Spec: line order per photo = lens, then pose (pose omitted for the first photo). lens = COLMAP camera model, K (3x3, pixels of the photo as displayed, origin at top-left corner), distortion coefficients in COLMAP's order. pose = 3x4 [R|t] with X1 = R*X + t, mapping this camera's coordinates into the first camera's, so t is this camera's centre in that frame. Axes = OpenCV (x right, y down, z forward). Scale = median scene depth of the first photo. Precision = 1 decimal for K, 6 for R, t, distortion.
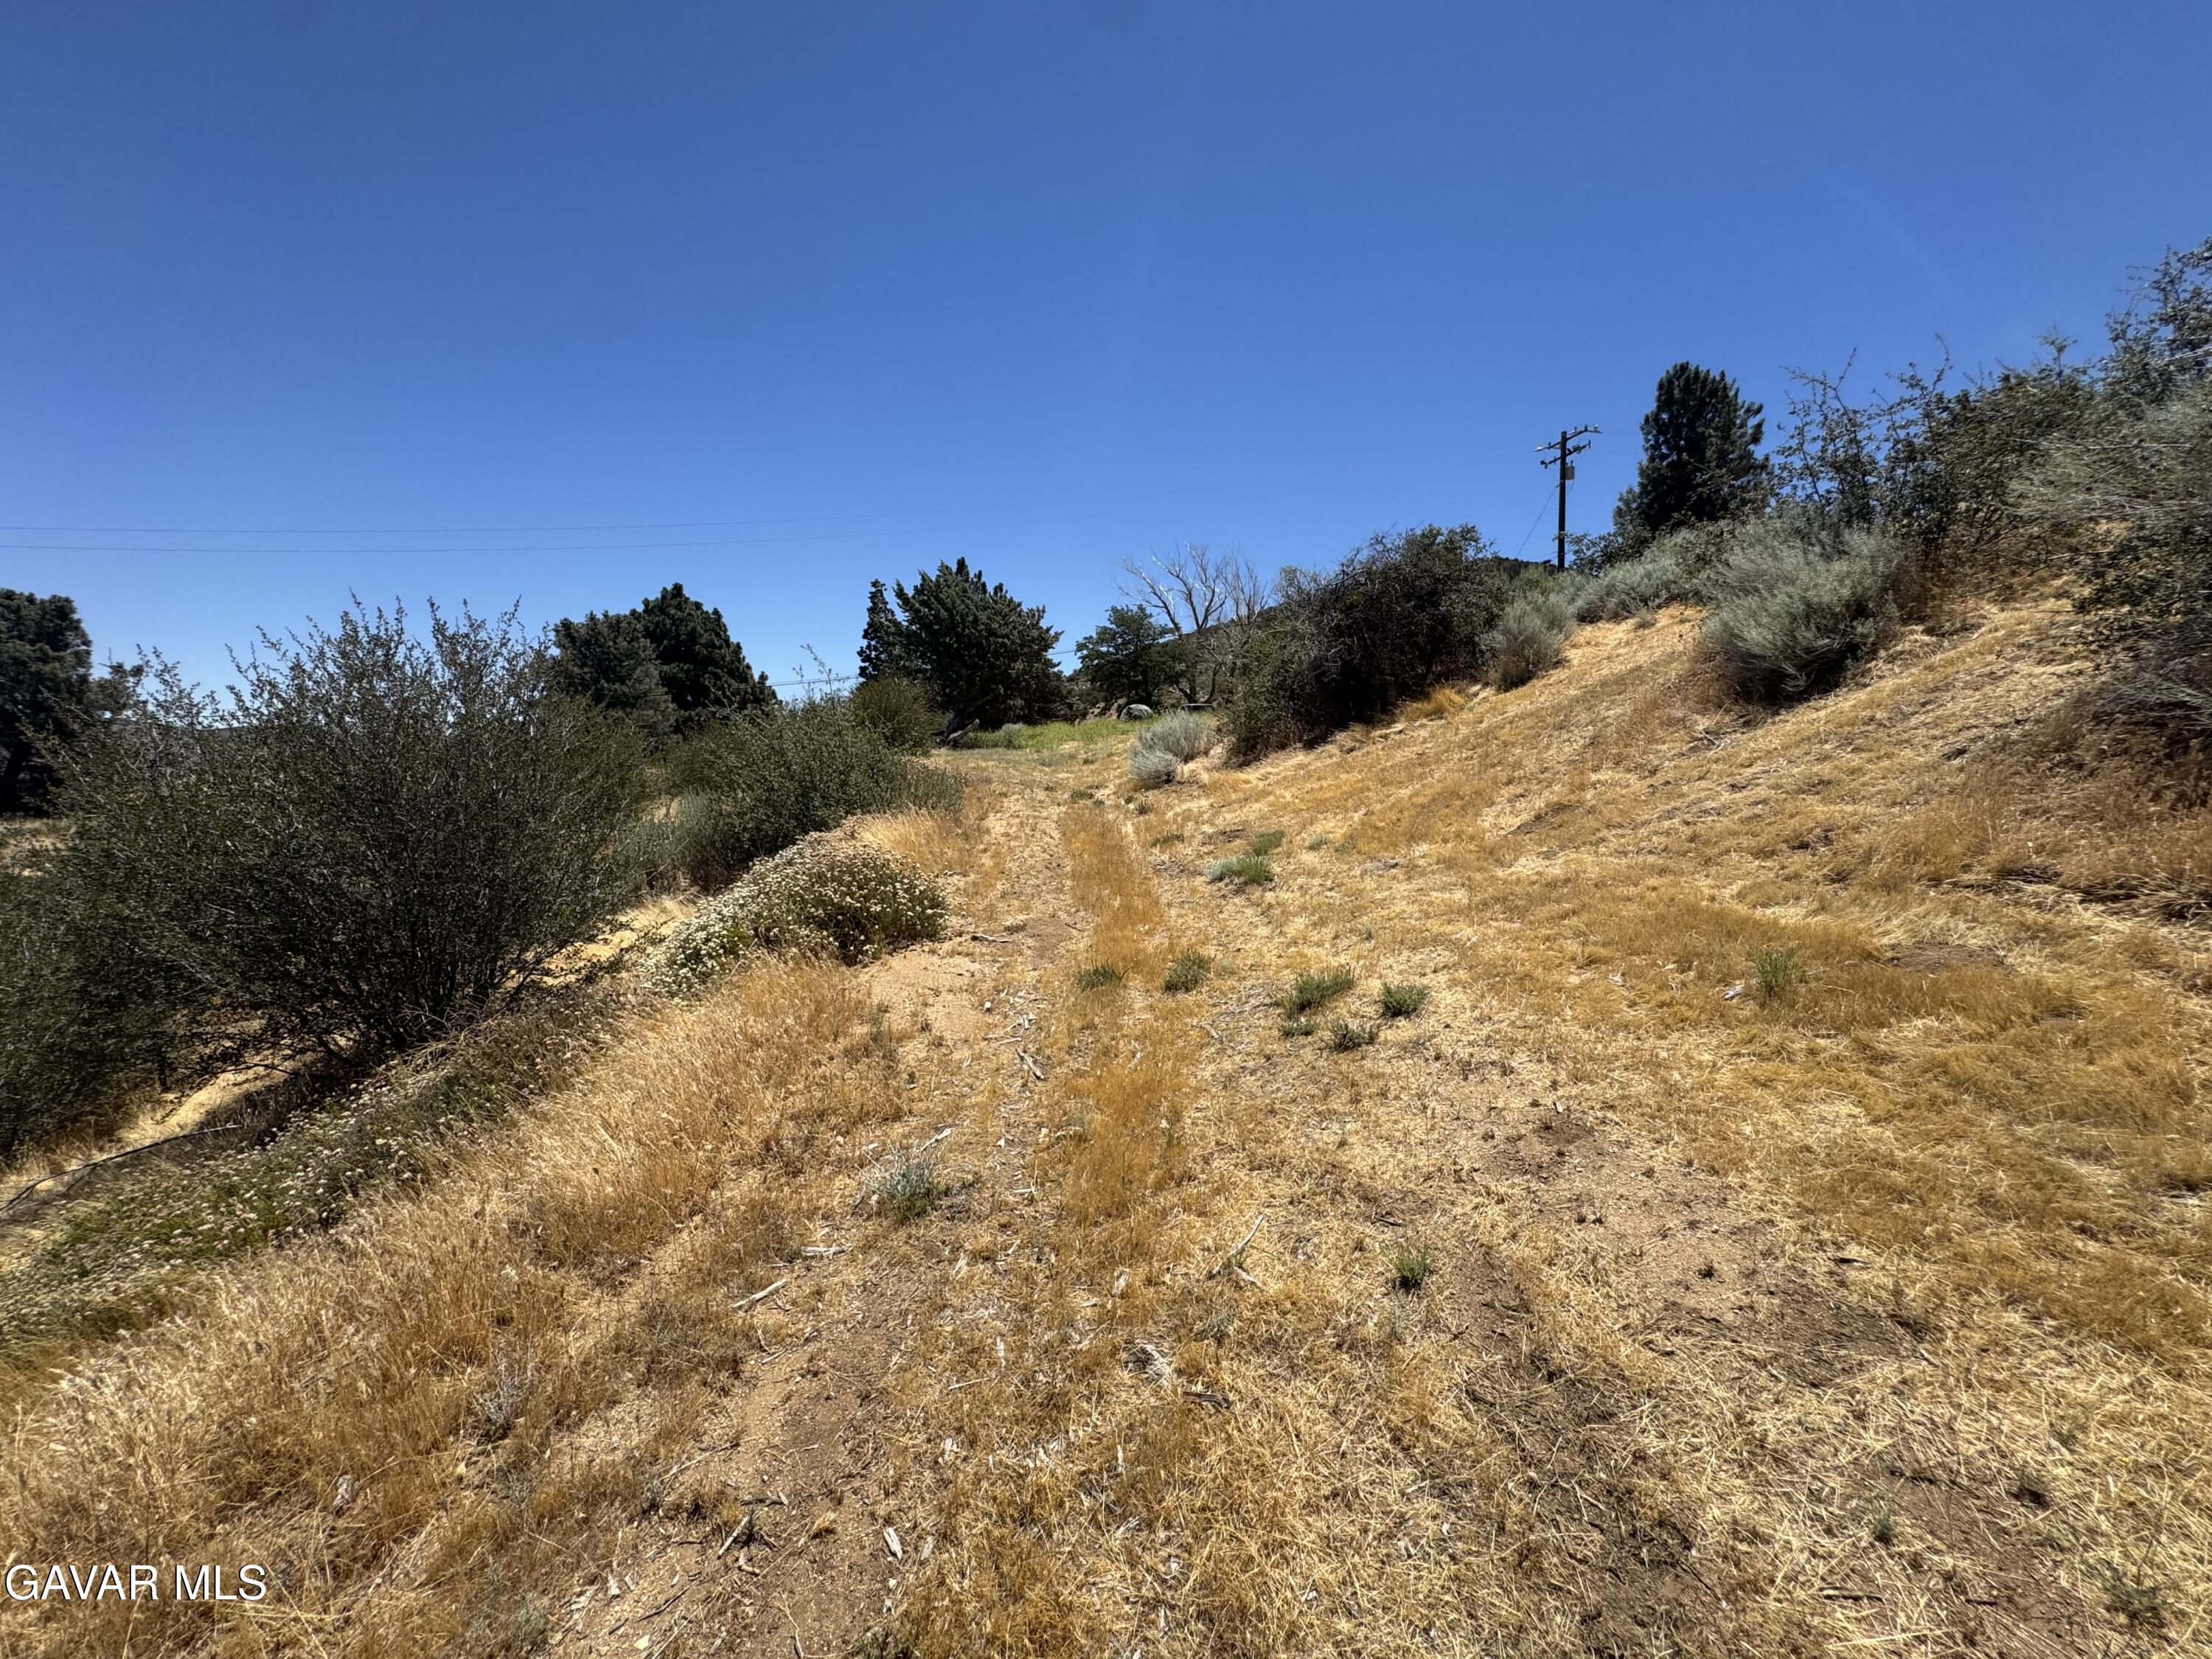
lens RADIAL K [[885.4, 0, 1106.0], [0, 885.4, 829.5], [0, 0, 1]] dist [-0.003358, 0.000687]
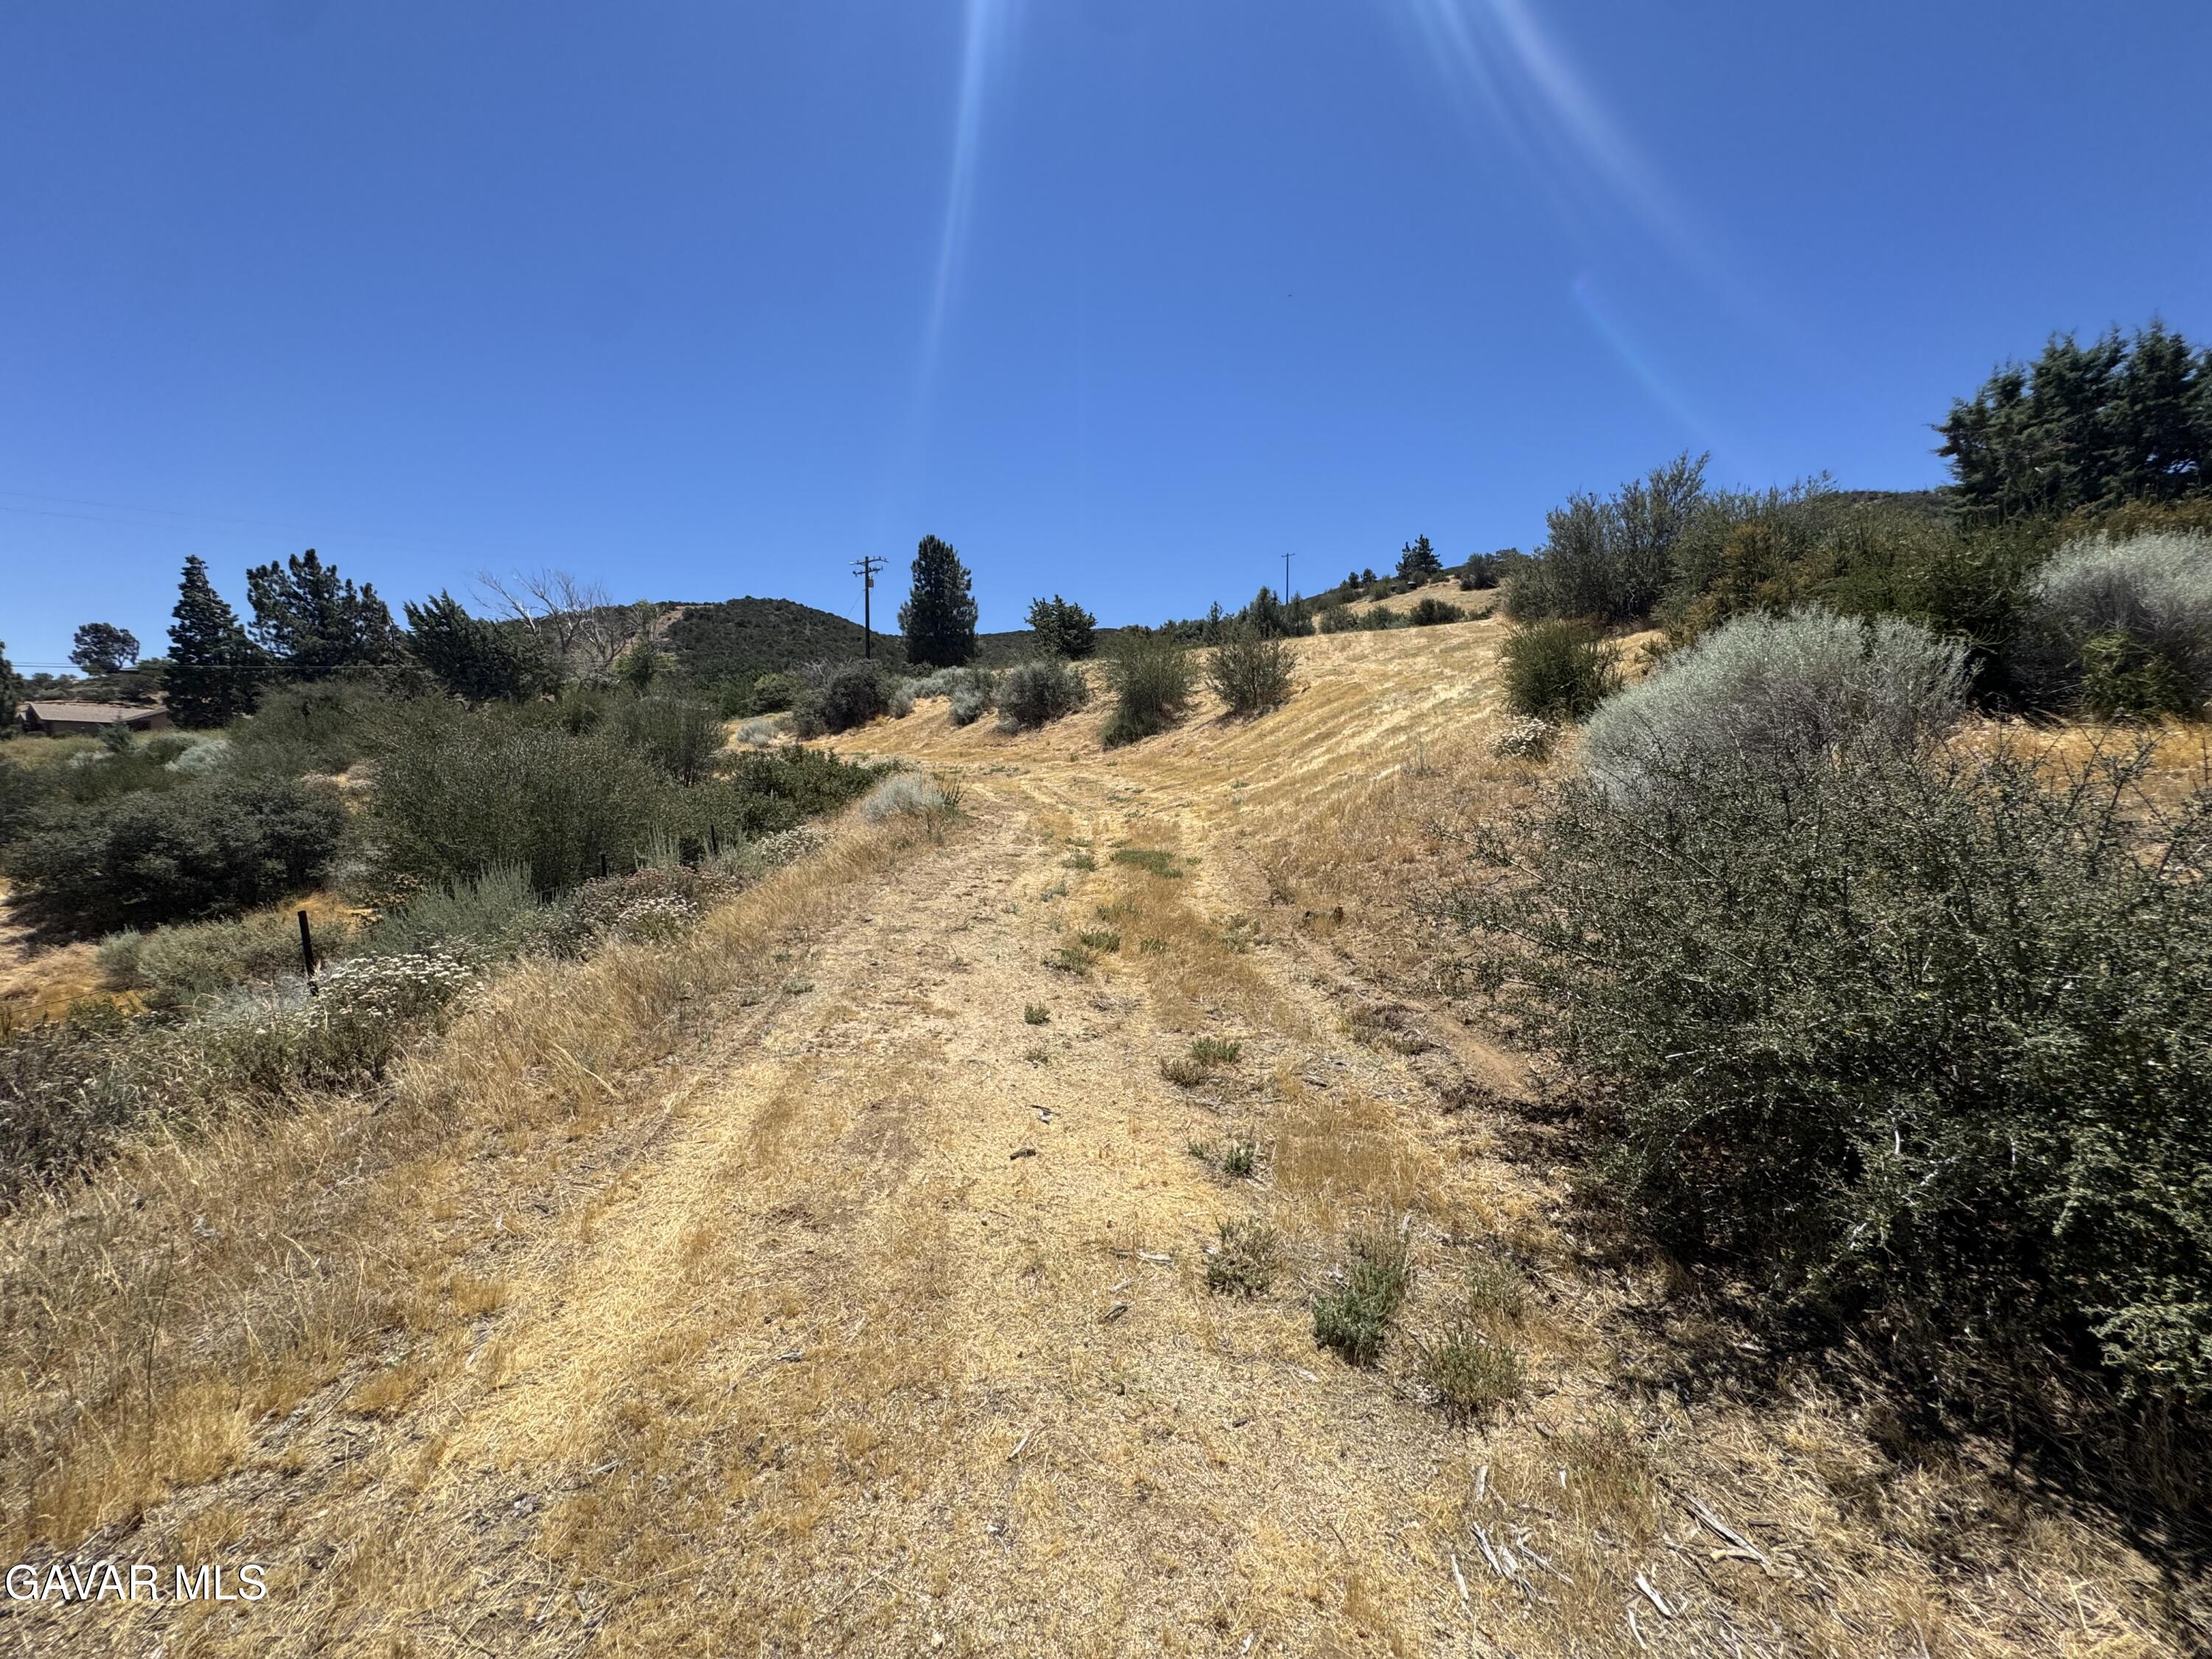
lens RADIAL K [[885.4, 0, 1106.0], [0, 885.4, 829.5], [0, 0, 1]] dist [-0.003358, 0.000687]
pose [[0.718543, -0.019617, 0.695206, -0.229790], [0.040439, 0.999089, -0.013604, 0.058495], [-0.694306, 0.037889, 0.718682, -0.333512]]
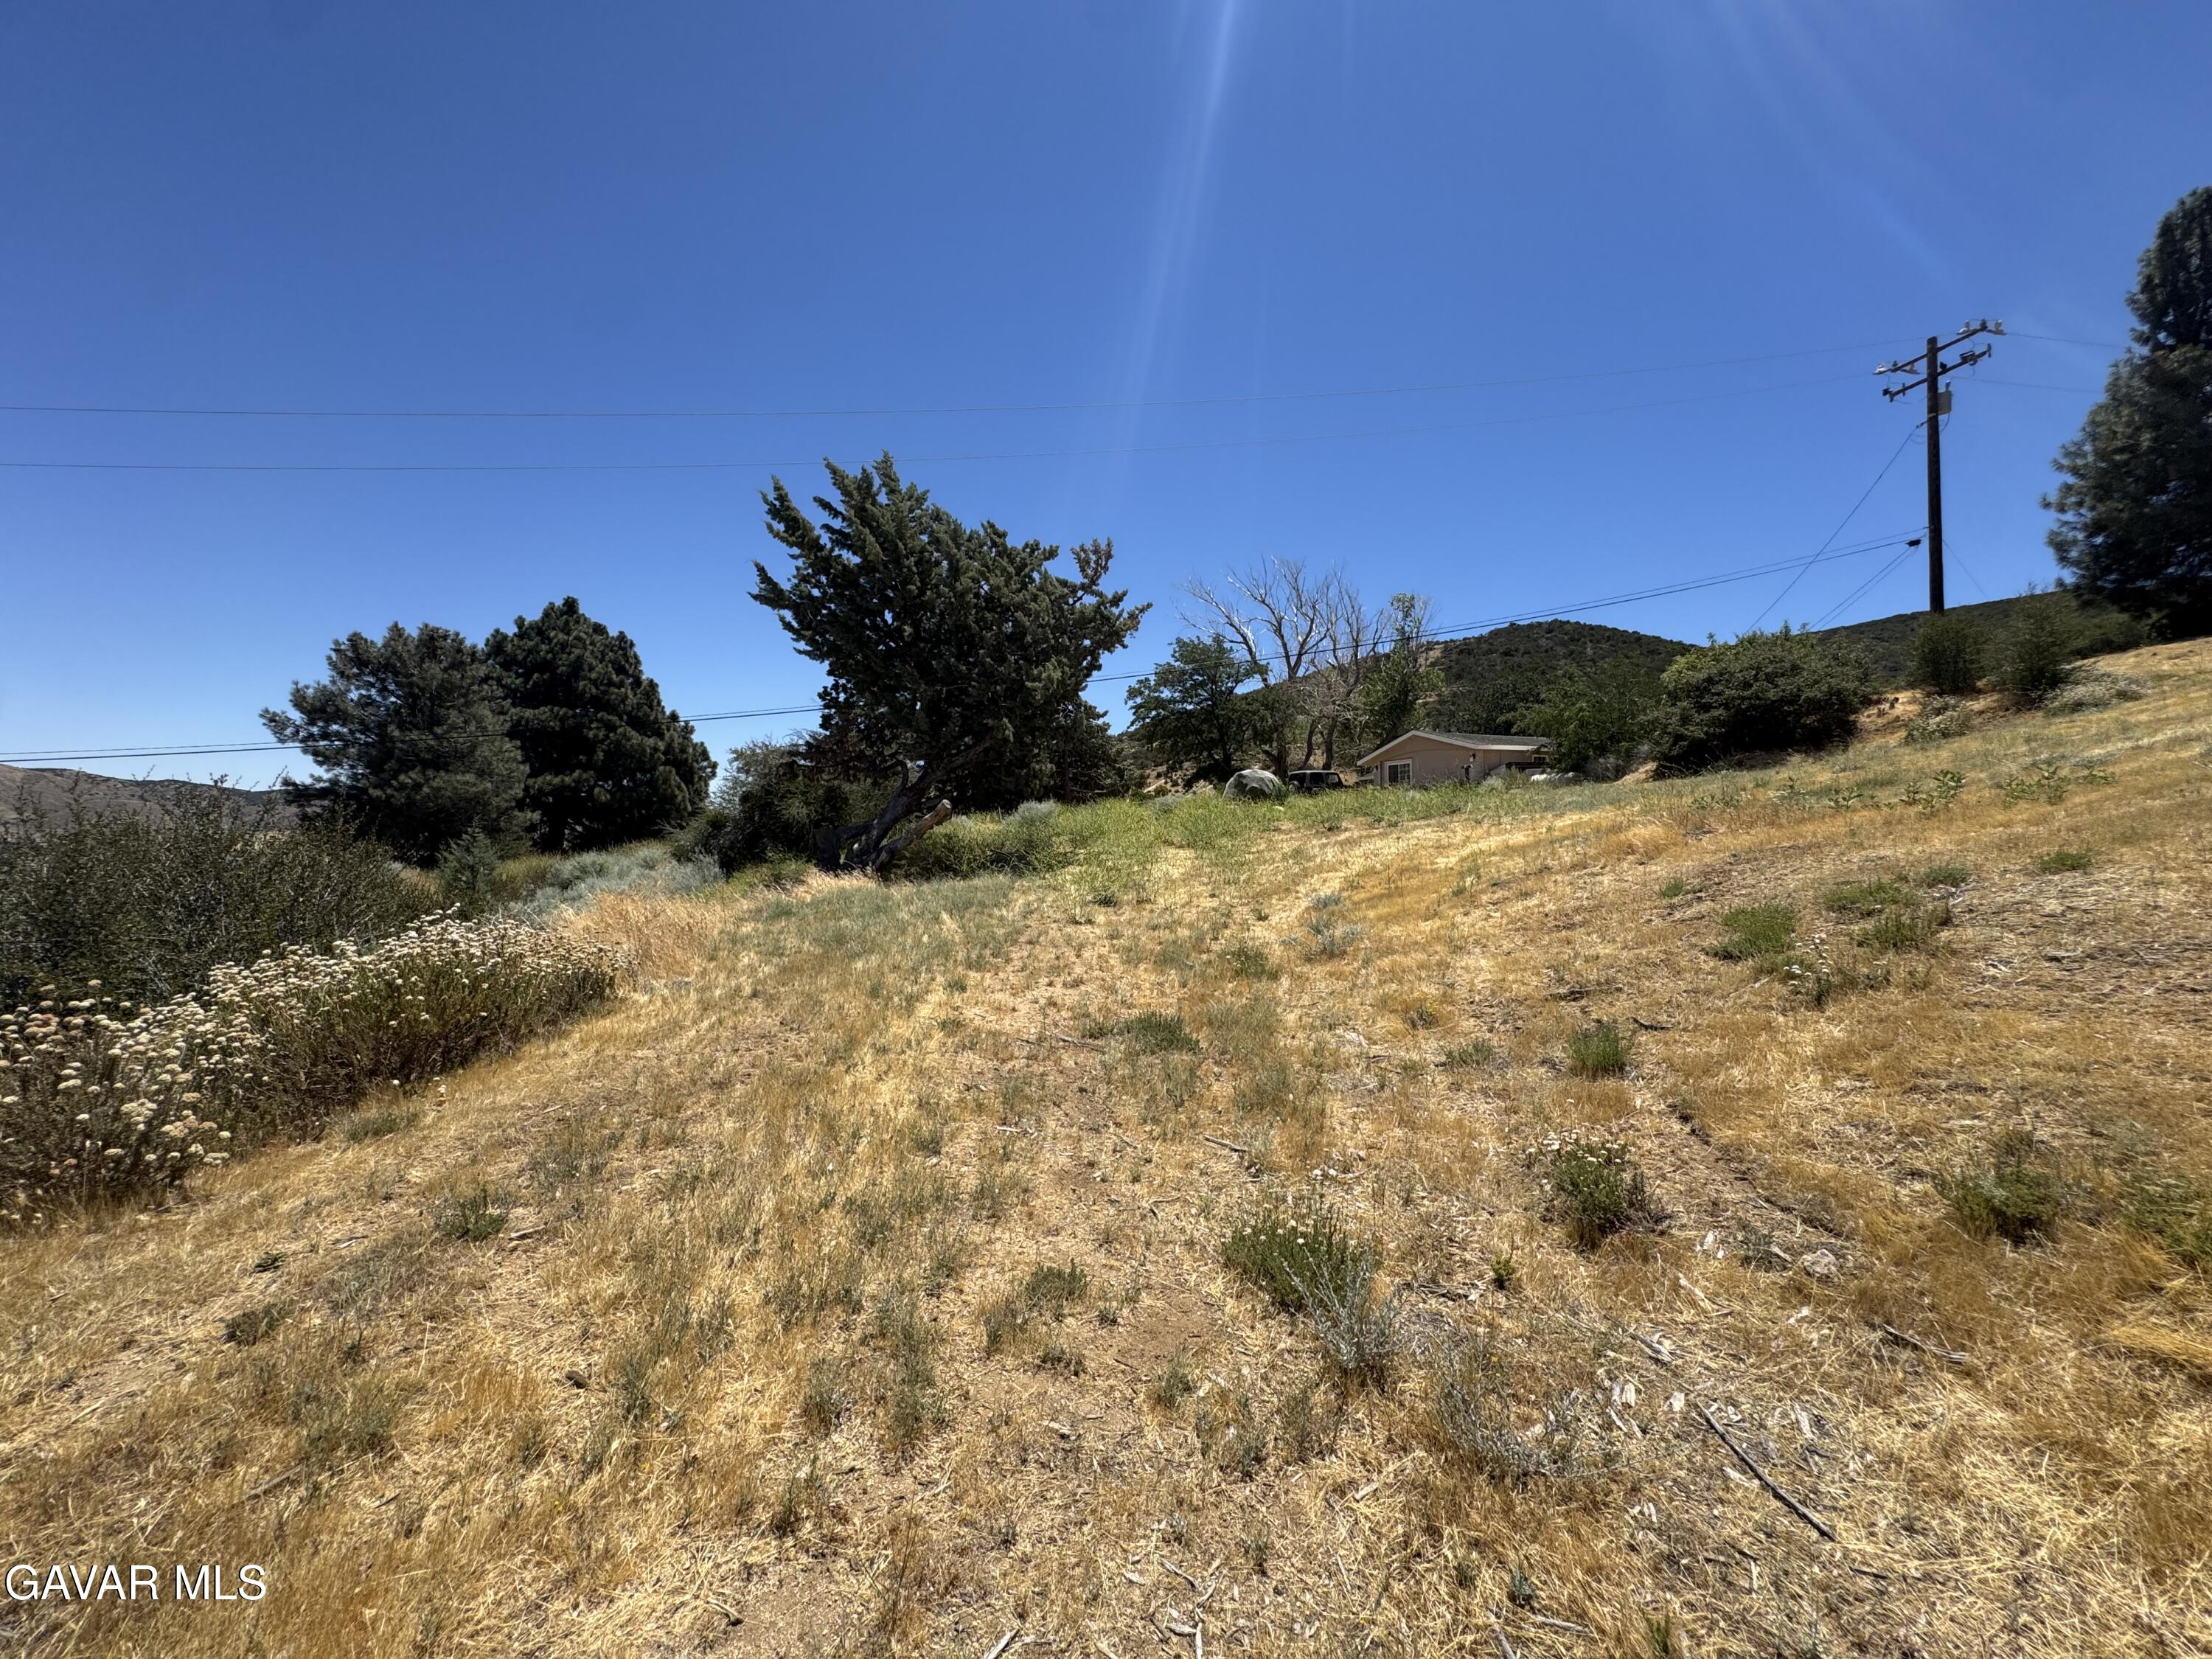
lens RADIAL K [[885.4, 0, 1106.0], [0, 885.4, 829.5], [0, 0, 1]] dist [-0.003358, 0.000687]
pose [[0.999506, 0.008812, -0.030168, -0.033033], [-0.011094, 0.997020, -0.076336, -0.044381], [0.029406, 0.076633, 0.996626, 0.329401]]
